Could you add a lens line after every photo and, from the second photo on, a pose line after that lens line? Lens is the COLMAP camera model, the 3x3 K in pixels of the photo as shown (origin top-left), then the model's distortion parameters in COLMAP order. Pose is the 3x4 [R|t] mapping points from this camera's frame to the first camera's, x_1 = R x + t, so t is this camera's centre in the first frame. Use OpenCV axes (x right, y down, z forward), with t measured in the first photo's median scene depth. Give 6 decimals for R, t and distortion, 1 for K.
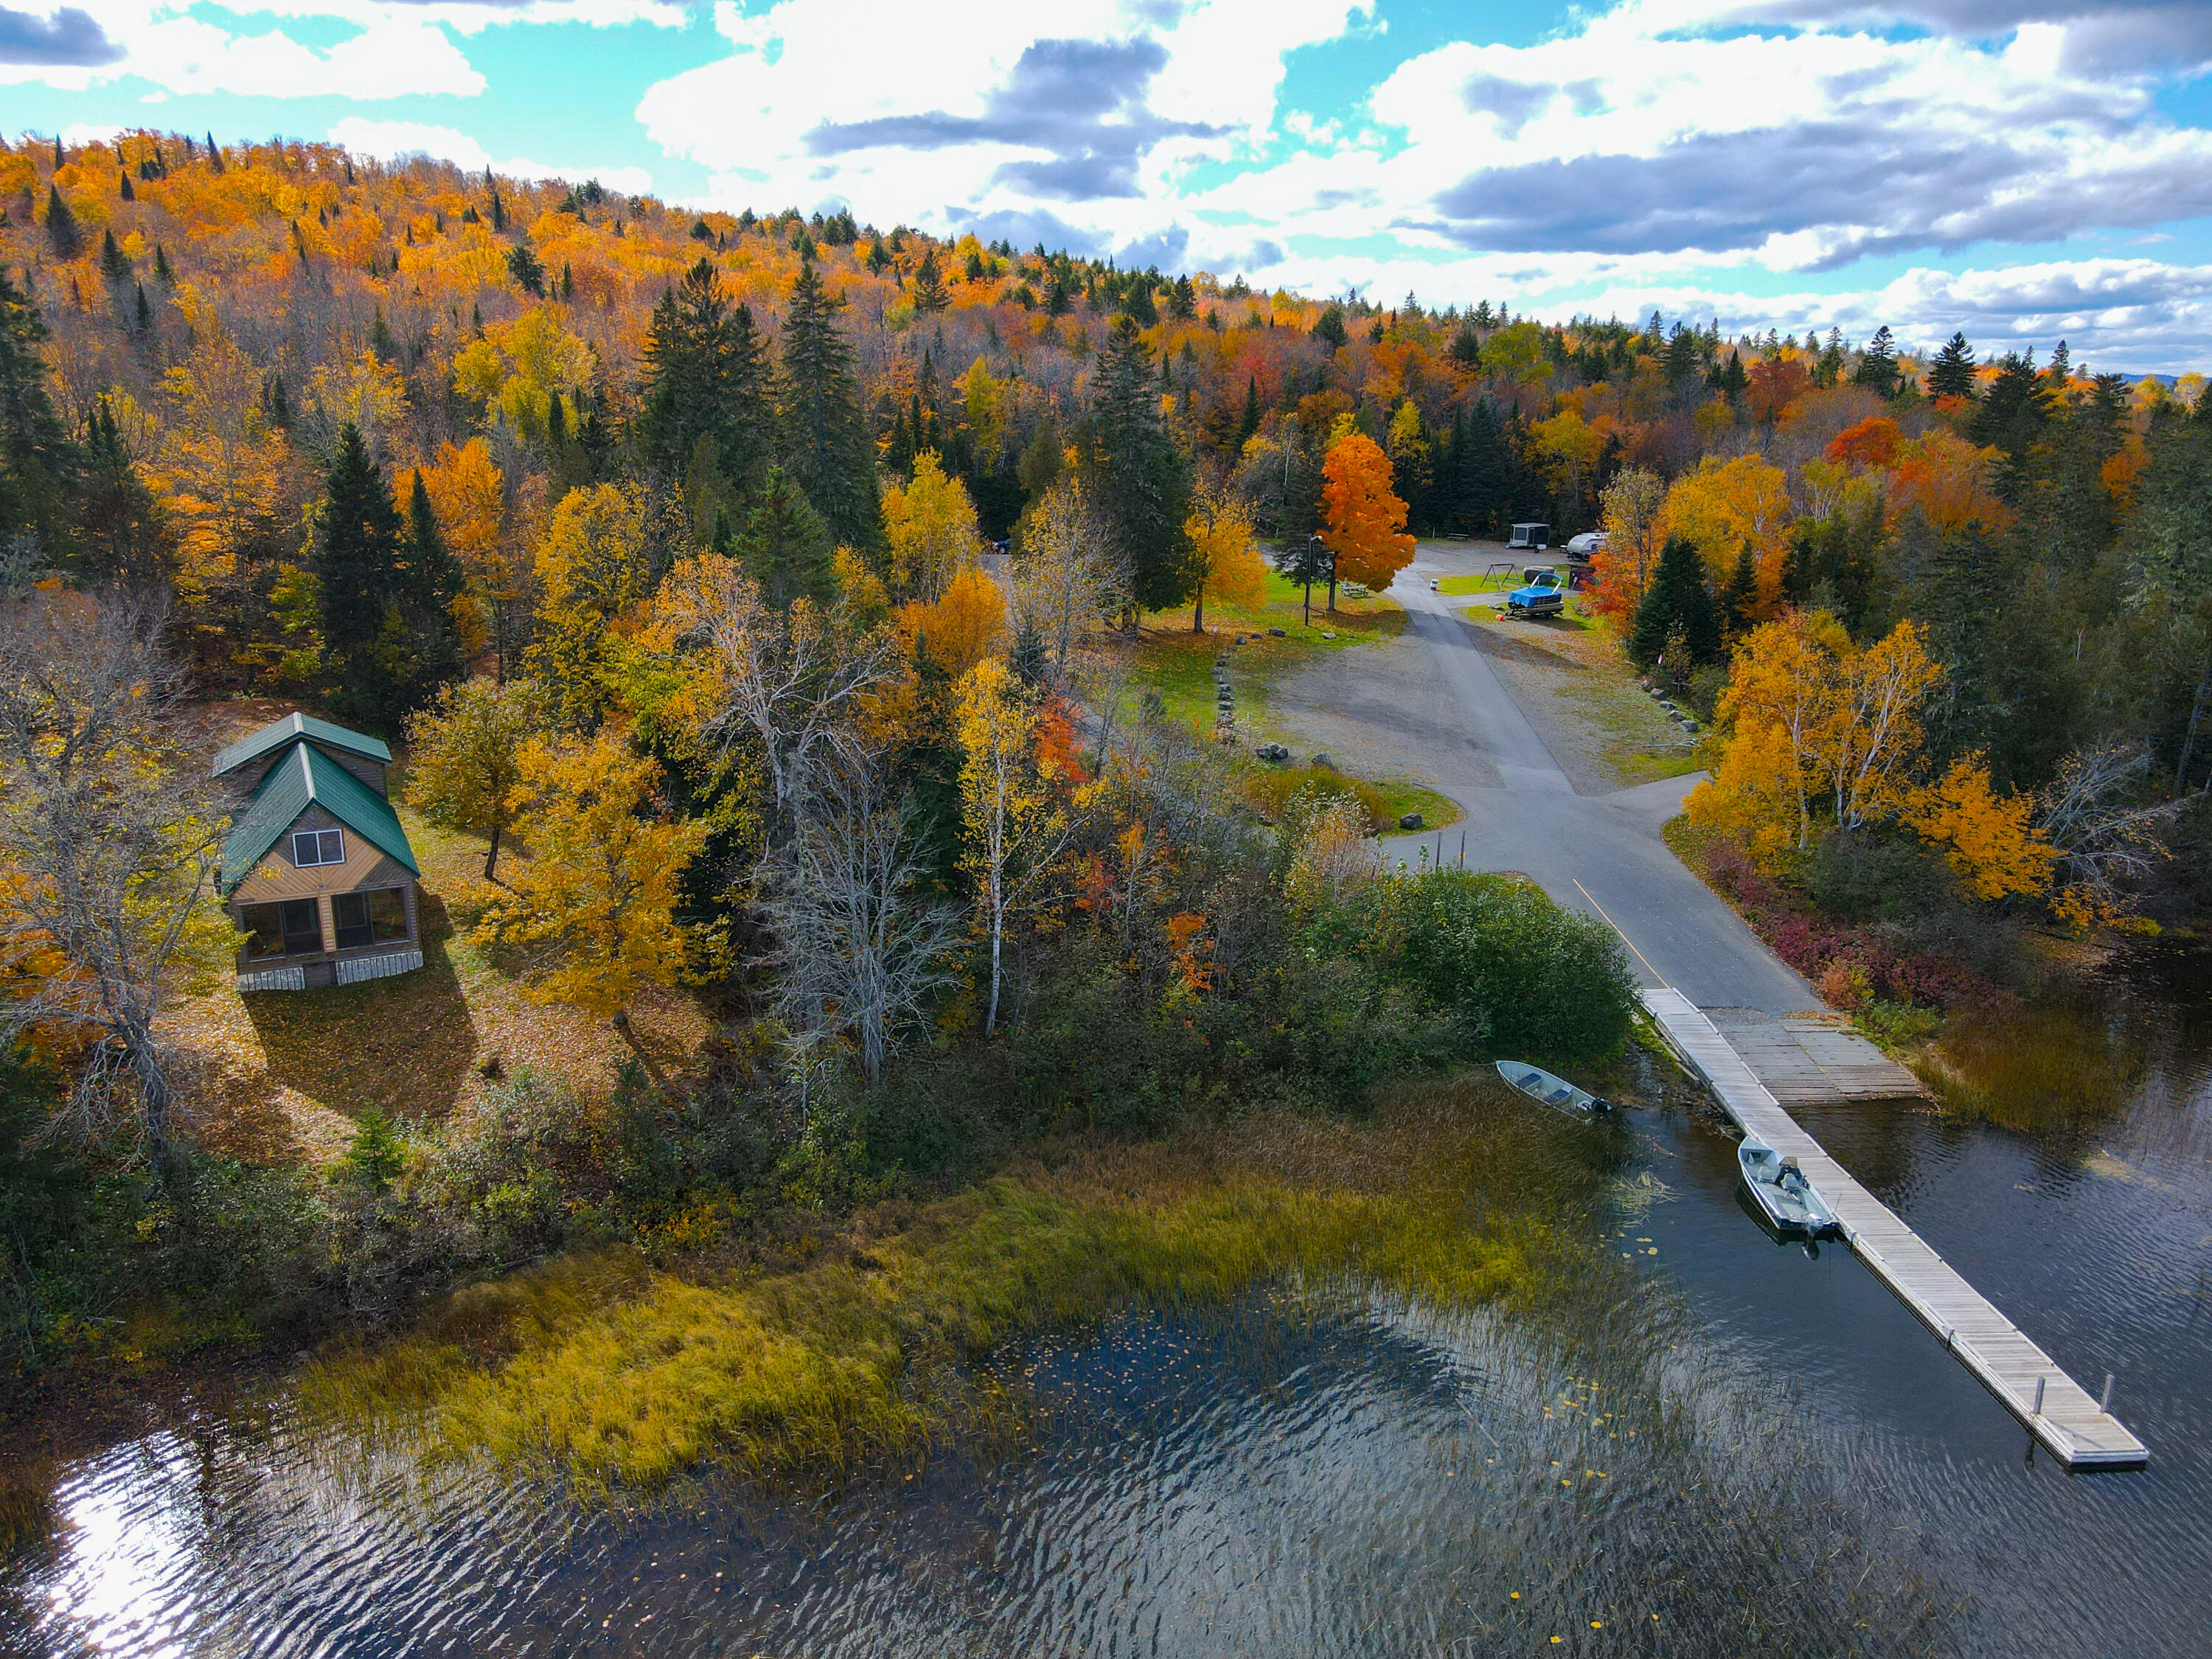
lens RADIAL K [[1628.2, 0, 1094.5], [0, 1628.2, 817.1], [0, 0, 1]] dist [0.021330, 0.005441]
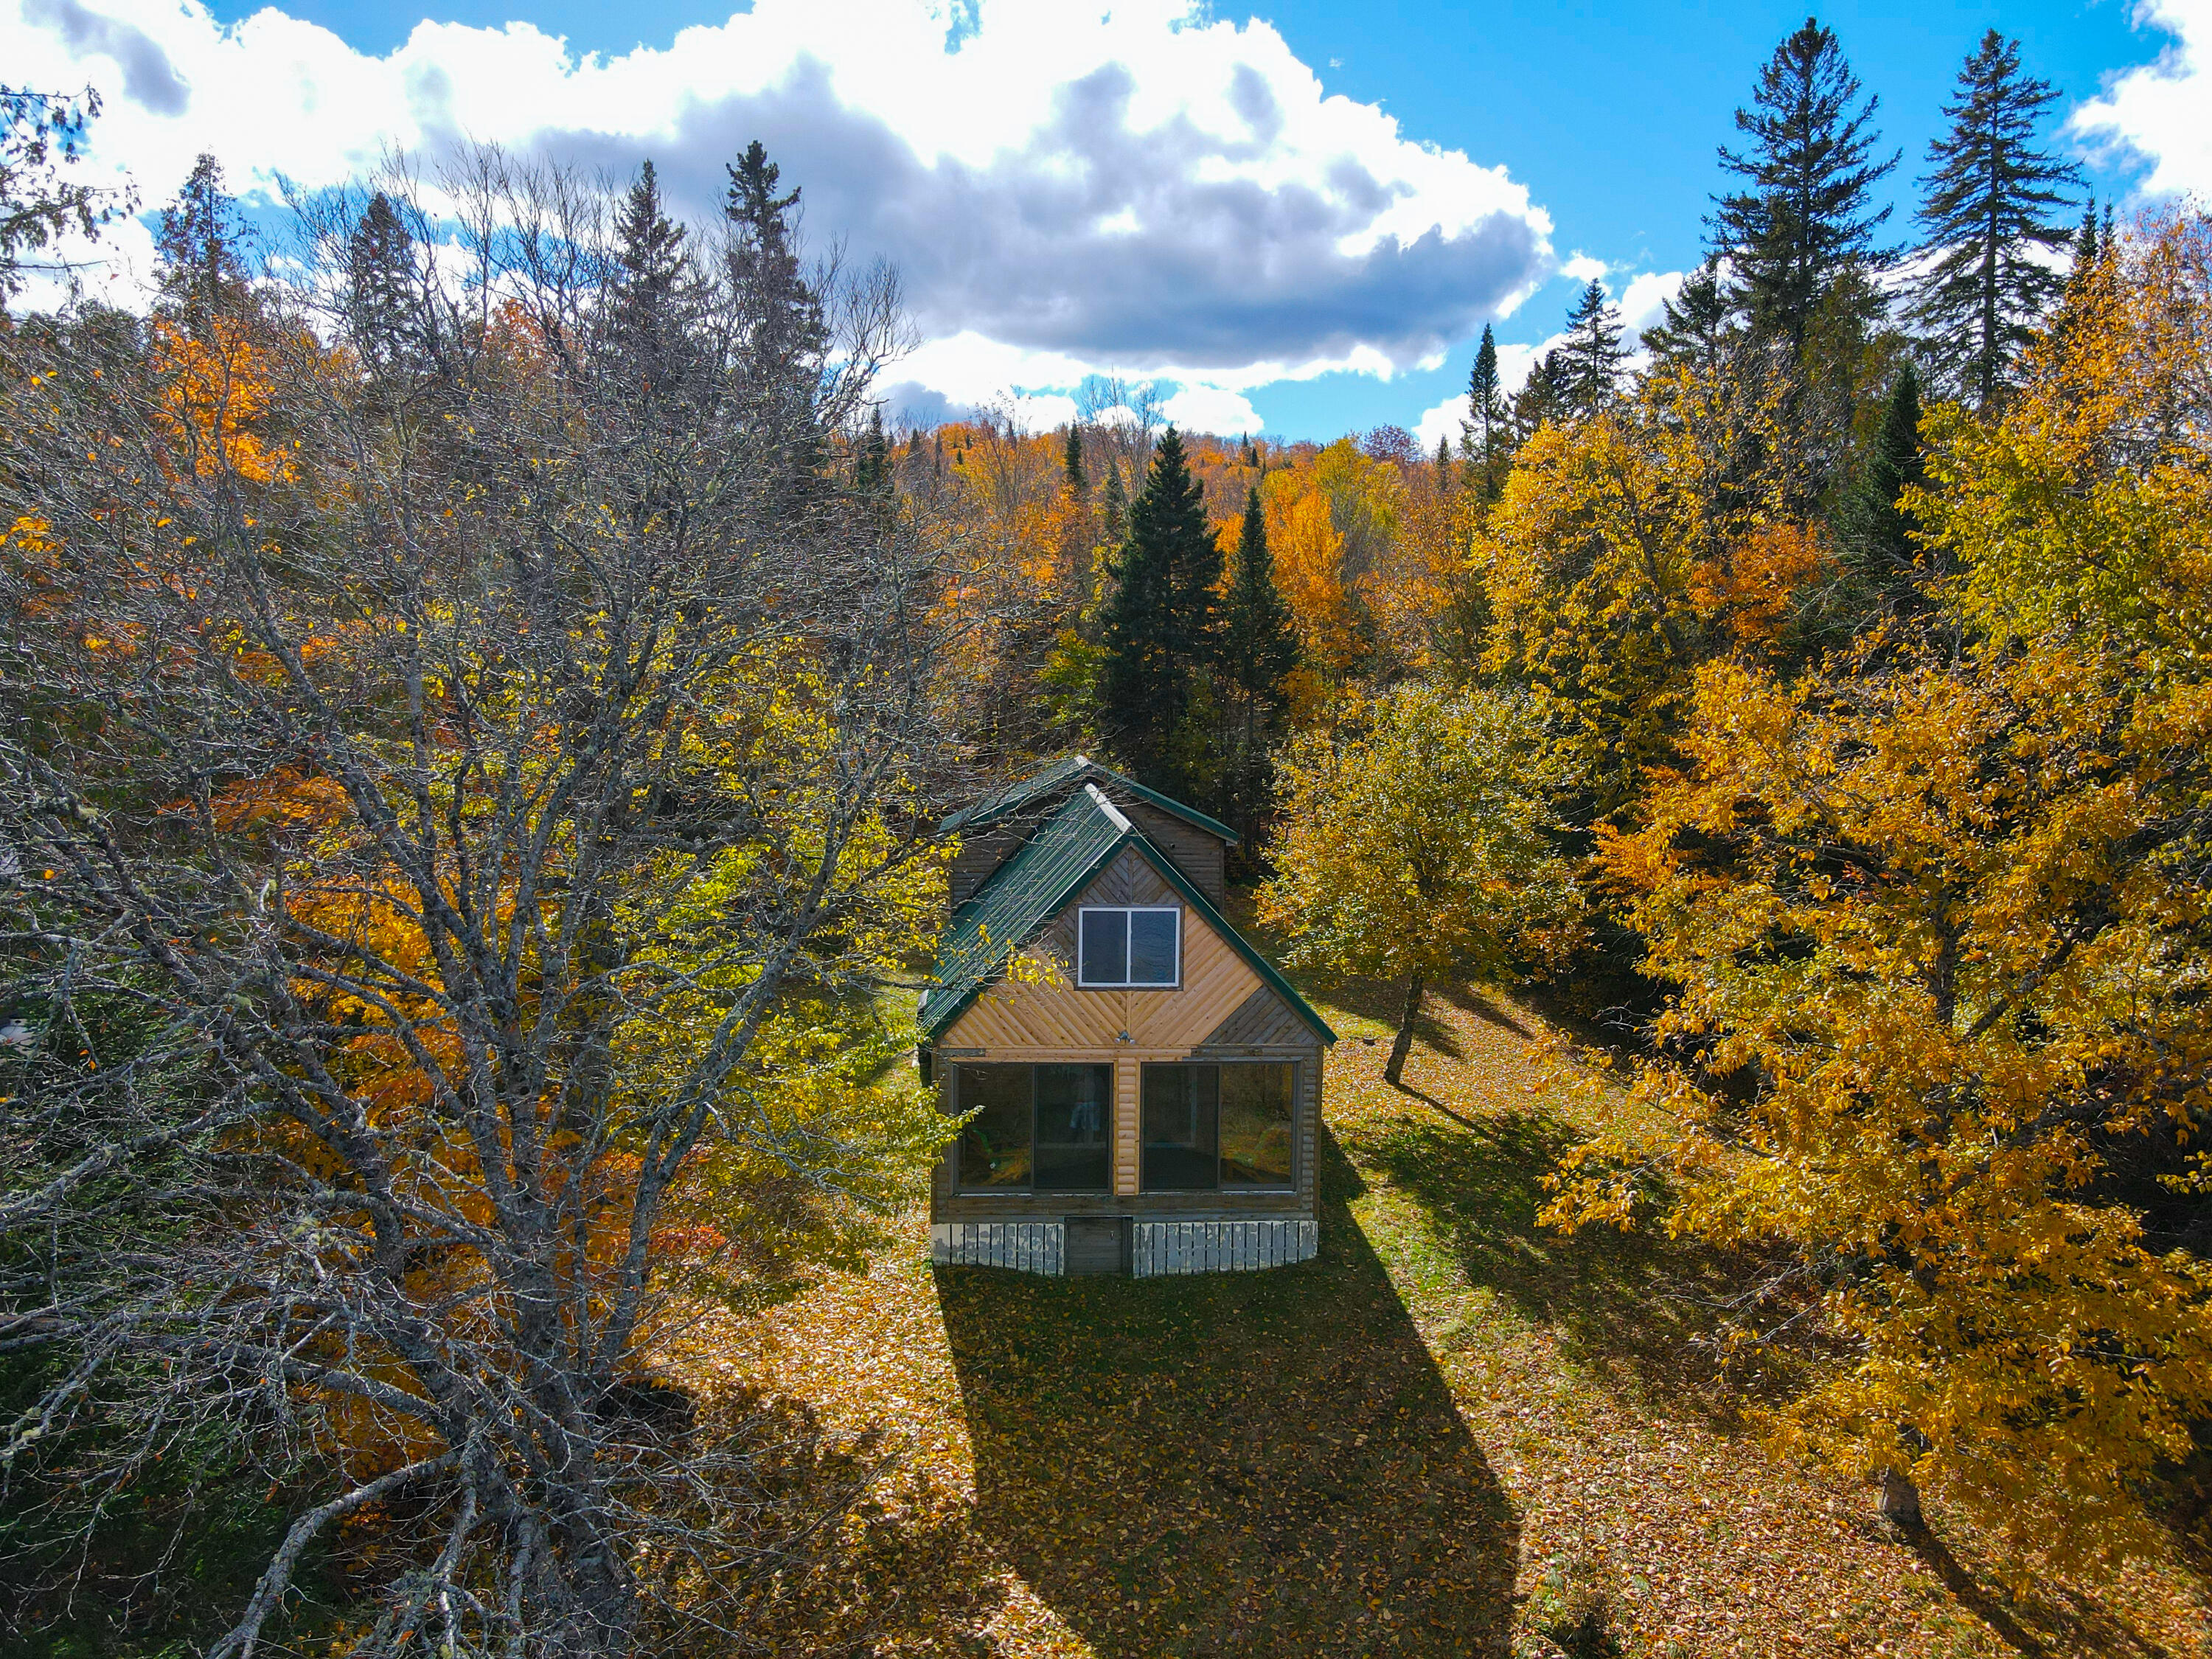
lens RADIAL K [[1607.5, 0, 1086.4], [0, 1607.5, 840.0], [0, 0, 1]] dist [-0.032789, 0.064253]
pose [[0.915551, 0.038787, -0.400328, -0.297471], [-0.103353, 0.984604, -0.140972, 0.048627], [0.388697, 0.170442, 0.905464, 0.572069]]
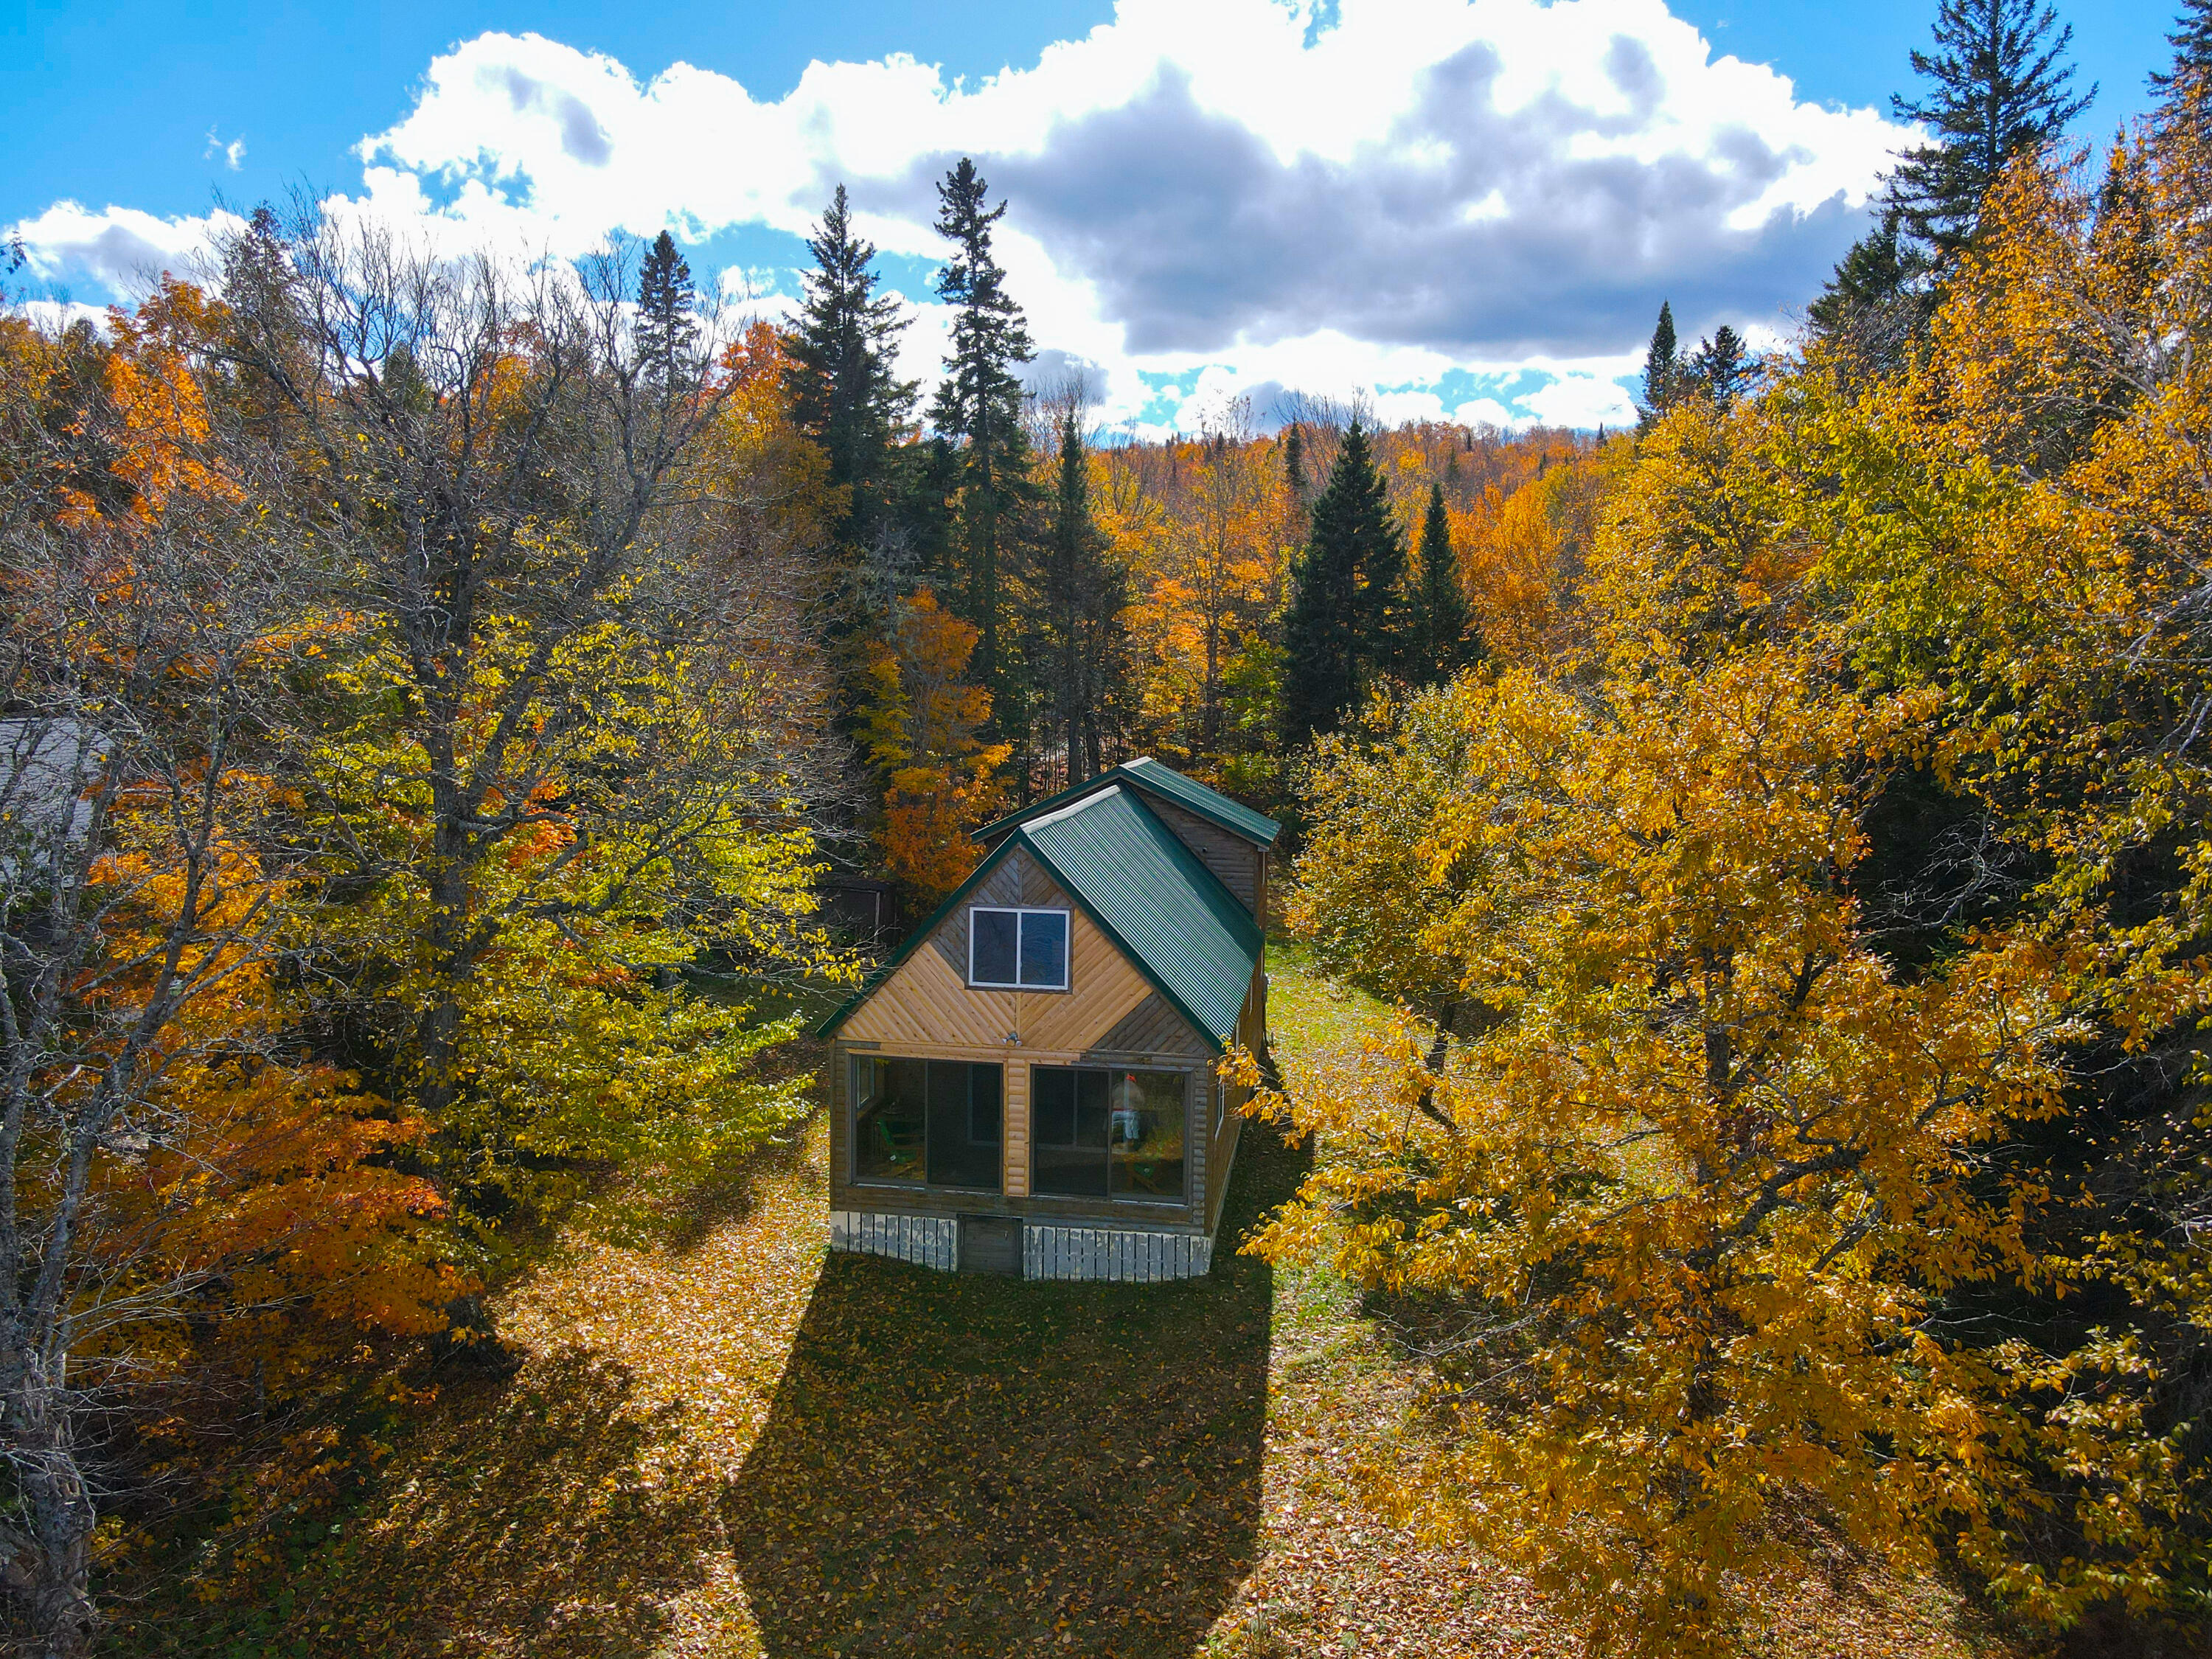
lens RADIAL K [[1609.9, 0, 1094.5], [0, 1609.9, 830.4], [0, 0, 1]] dist [0.007830, 0.001672]
pose [[0.806331, 0.054981, -0.588904, -0.196875], [-0.154255, 0.980761, -0.119642, 0.033765], [0.570996, 0.187312, 0.799299, 0.625209]]
